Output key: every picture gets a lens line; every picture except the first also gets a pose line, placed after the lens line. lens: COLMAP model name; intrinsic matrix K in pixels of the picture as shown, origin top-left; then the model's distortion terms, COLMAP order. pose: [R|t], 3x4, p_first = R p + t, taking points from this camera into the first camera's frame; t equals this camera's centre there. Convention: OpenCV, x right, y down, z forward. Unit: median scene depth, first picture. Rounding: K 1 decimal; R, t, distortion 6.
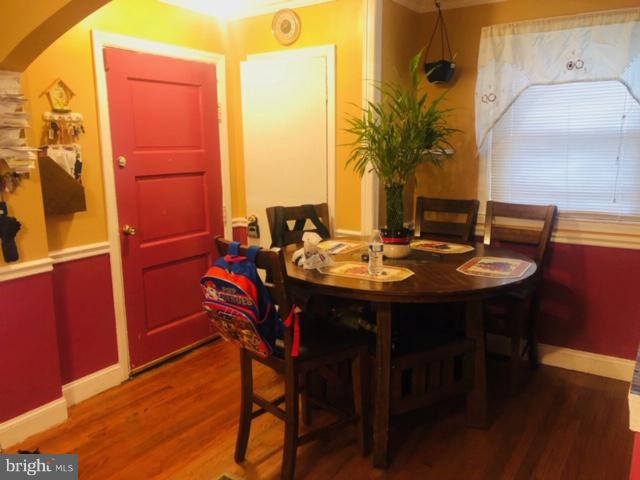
lens RADIAL K [[535.4, 0, 320.0], [0, 535.4, 240.0], [0, 0, 1]] dist [0.037313, -0.069654]
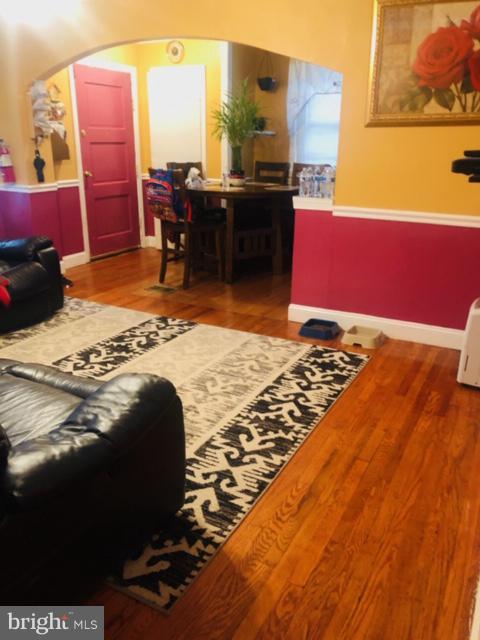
lens RADIAL K [[535.4, 0, 246.1], [0, 535.4, 320.6], [0, 0, 1]] dist [0.037313, -0.069654]
pose [[0.994639, -0.012187, 0.102691, -0.030723], [-0.002996, 0.989219, 0.146416, 0.203793], [-0.103368, -0.145938, 0.983879, -0.879072]]
